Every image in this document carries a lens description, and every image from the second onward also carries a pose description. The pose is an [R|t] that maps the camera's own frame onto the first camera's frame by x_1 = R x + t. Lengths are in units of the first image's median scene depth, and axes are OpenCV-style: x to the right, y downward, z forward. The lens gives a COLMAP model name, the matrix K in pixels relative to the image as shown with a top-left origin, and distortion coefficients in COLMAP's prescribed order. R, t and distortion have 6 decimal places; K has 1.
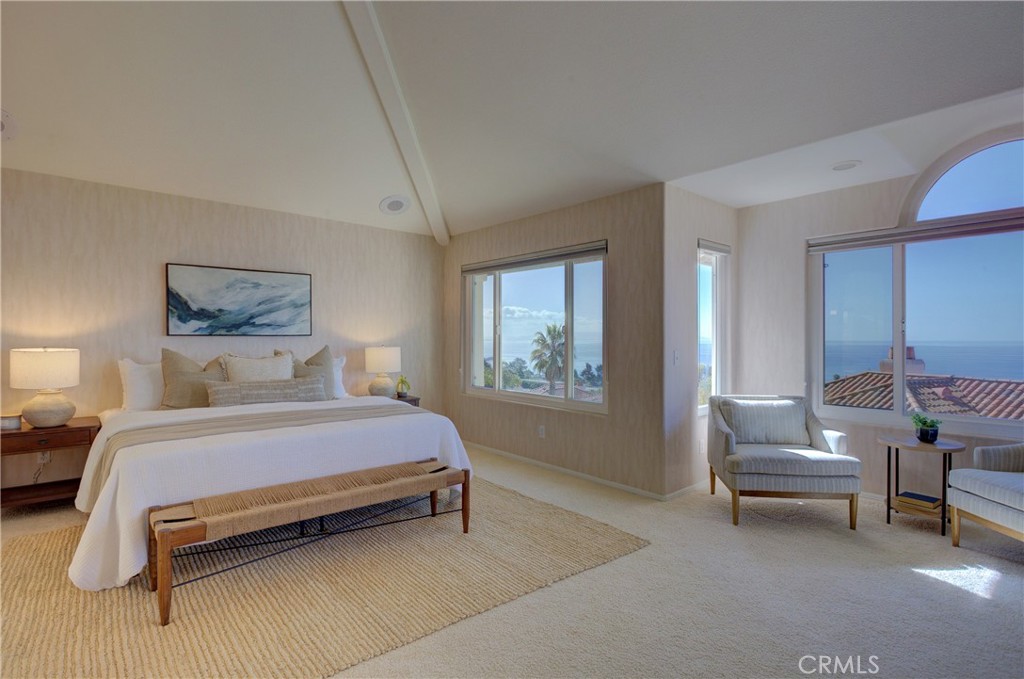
lens RADIAL K [[501.5, 0, 512.2], [0, 501.5, 340.2], [0, 0, 1]] dist [-0.006101, 0.004044]
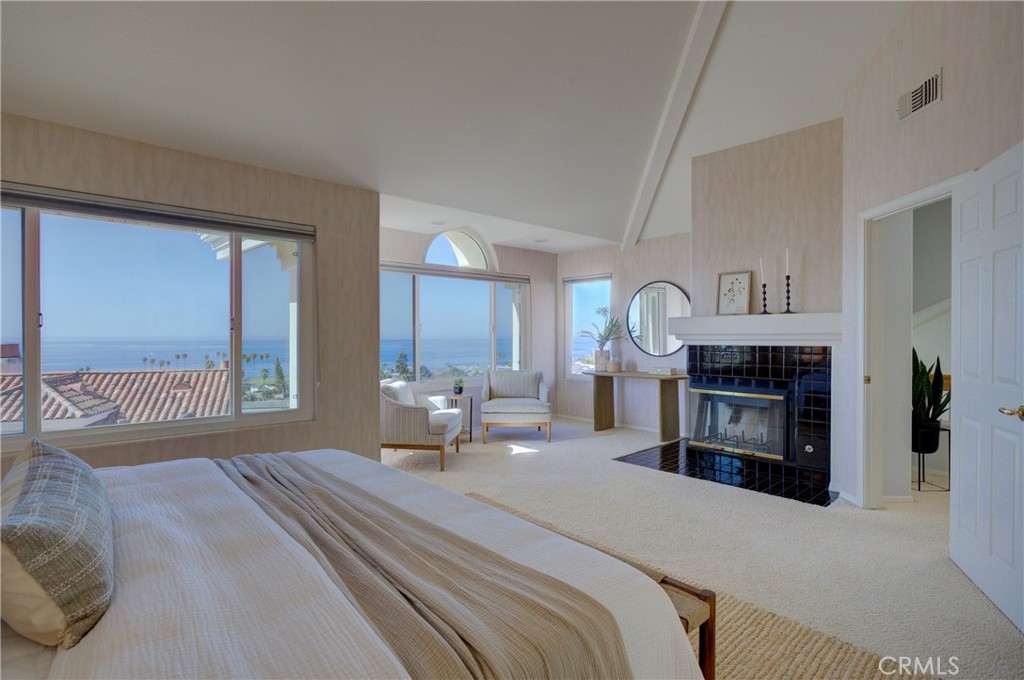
lens RADIAL K [[501.5, 0, 512.4], [0, 501.5, 339.9], [0, 0, 1]] dist [-0.006101, 0.004044]
pose [[-0.023407, -0.012224, 0.999651, -0.641312], [0.004568, 0.999914, 0.012334, -0.004532], [-0.999716, 0.004856, -0.023349, 0.583629]]
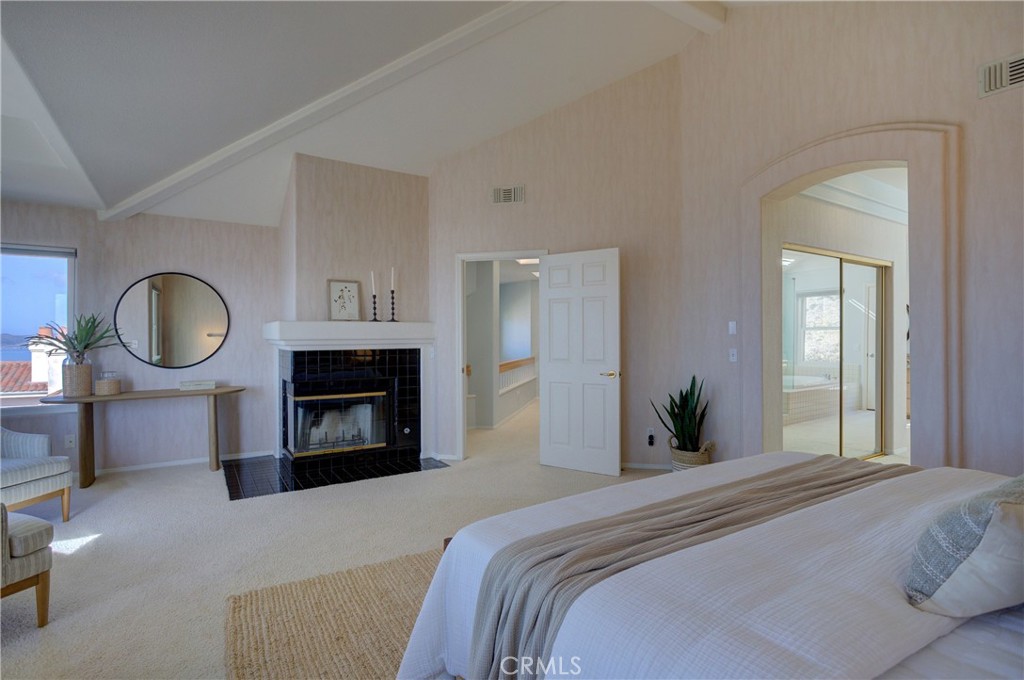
lens RADIAL K [[501.5, 0, 514.7], [0, 501.5, 338.6], [0, 0, 1]] dist [-0.006101, 0.004044]
pose [[-0.989023, 0.002836, 0.147737, -0.185825], [0.003542, 0.999984, 0.004511, -0.006362], [-0.147722, 0.004985, -0.989016, 1.081094]]
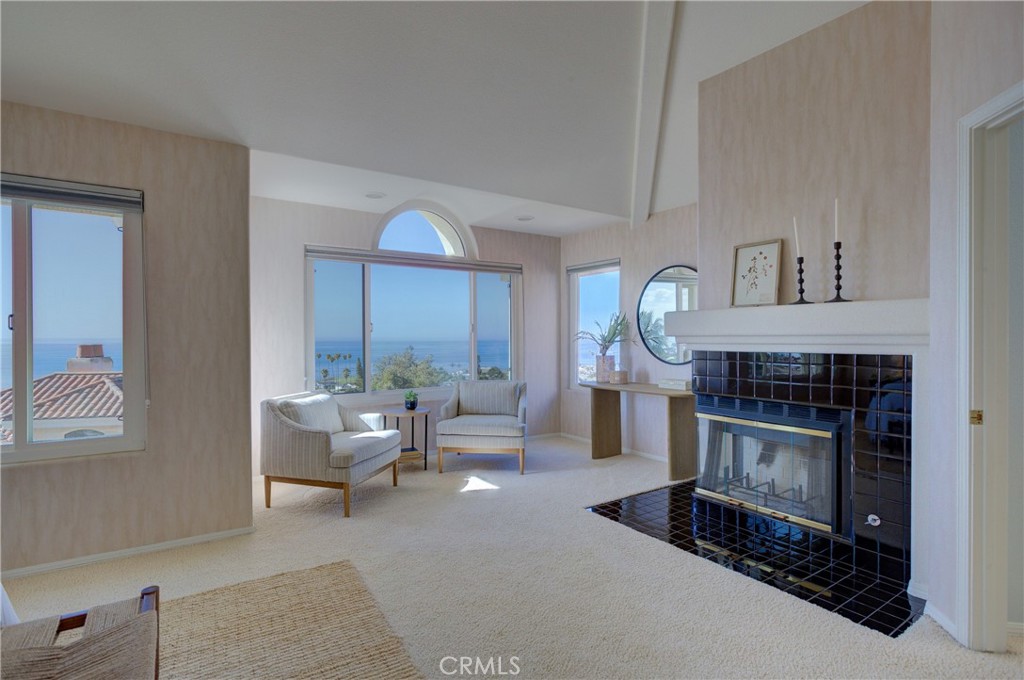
lens RADIAL K [[501.5, 0, 512.0], [0, 501.5, 340.1], [0, 0, 1]] dist [-0.006101, 0.004044]
pose [[0.123691, -0.009904, 0.992271, -0.371026], [0.005175, 0.999943, 0.009336, -0.002989], [-0.992307, 0.003981, 0.123735, 0.370942]]
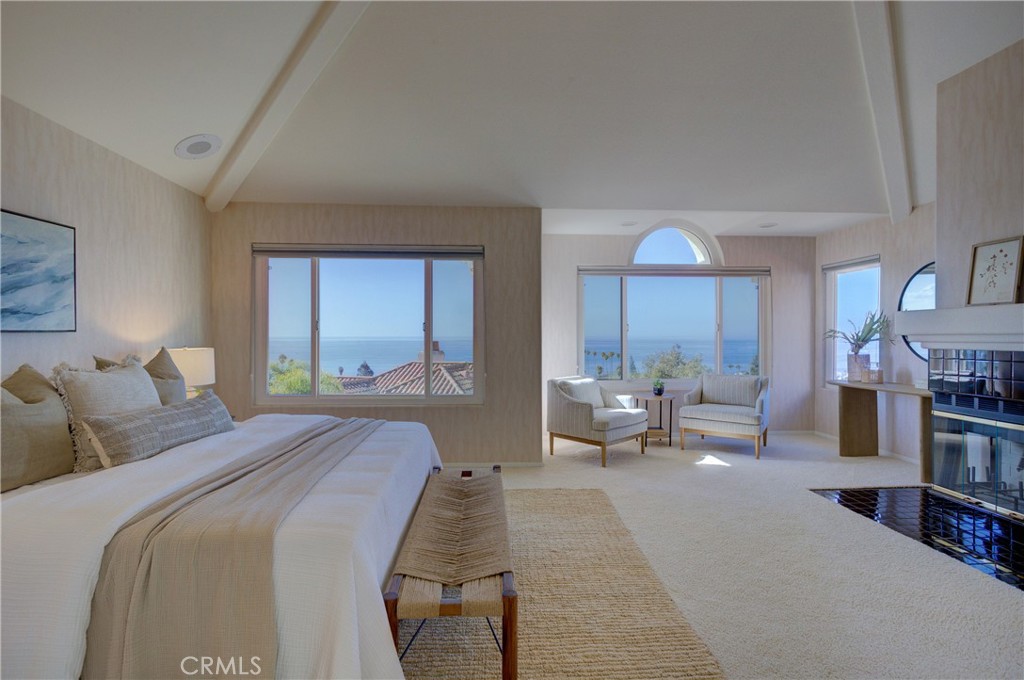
lens RADIAL K [[501.5, 0, 513.2], [0, 501.5, 340.7], [0, 0, 1]] dist [-0.006101, 0.004044]
pose [[0.607629, -0.011059, 0.794144, -0.574269], [0.004837, 0.999936, 0.010224, -0.002240], [-0.794206, -0.002371, 0.607644, 0.241168]]
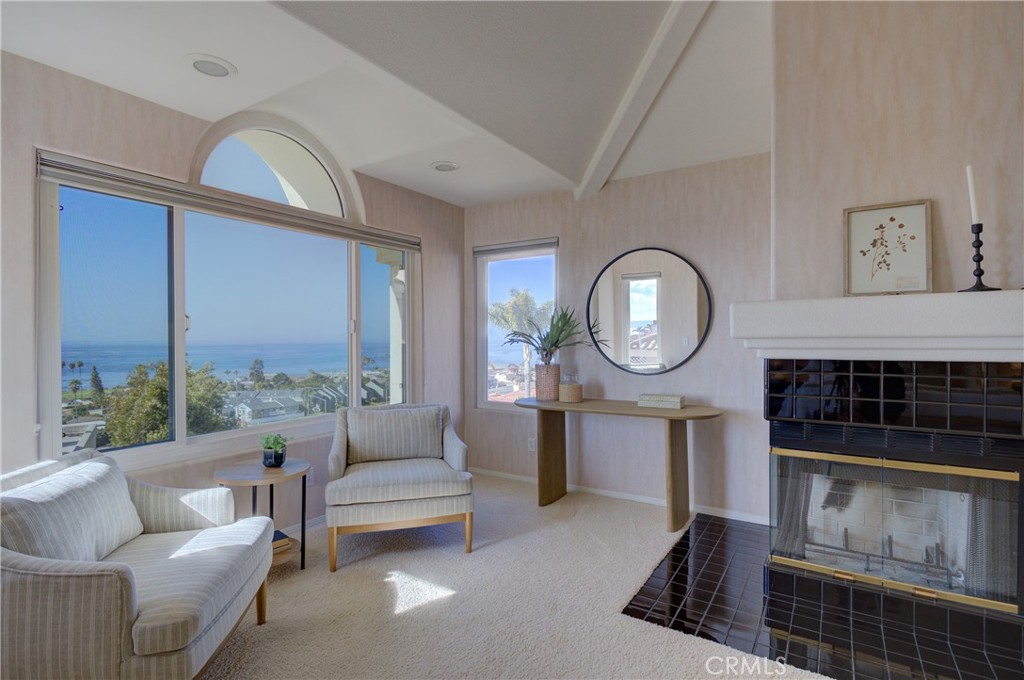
lens RADIAL K [[501.5, 0, 511.7], [0, 501.5, 339.2], [0, 0, 1]] dist [-0.006101, 0.004044]
pose [[-0.271953, -0.002744, 0.962307, -0.038292], [0.005385, 0.999976, 0.004374, -0.002942], [-0.962295, 0.006372, -0.271932, 0.582378]]
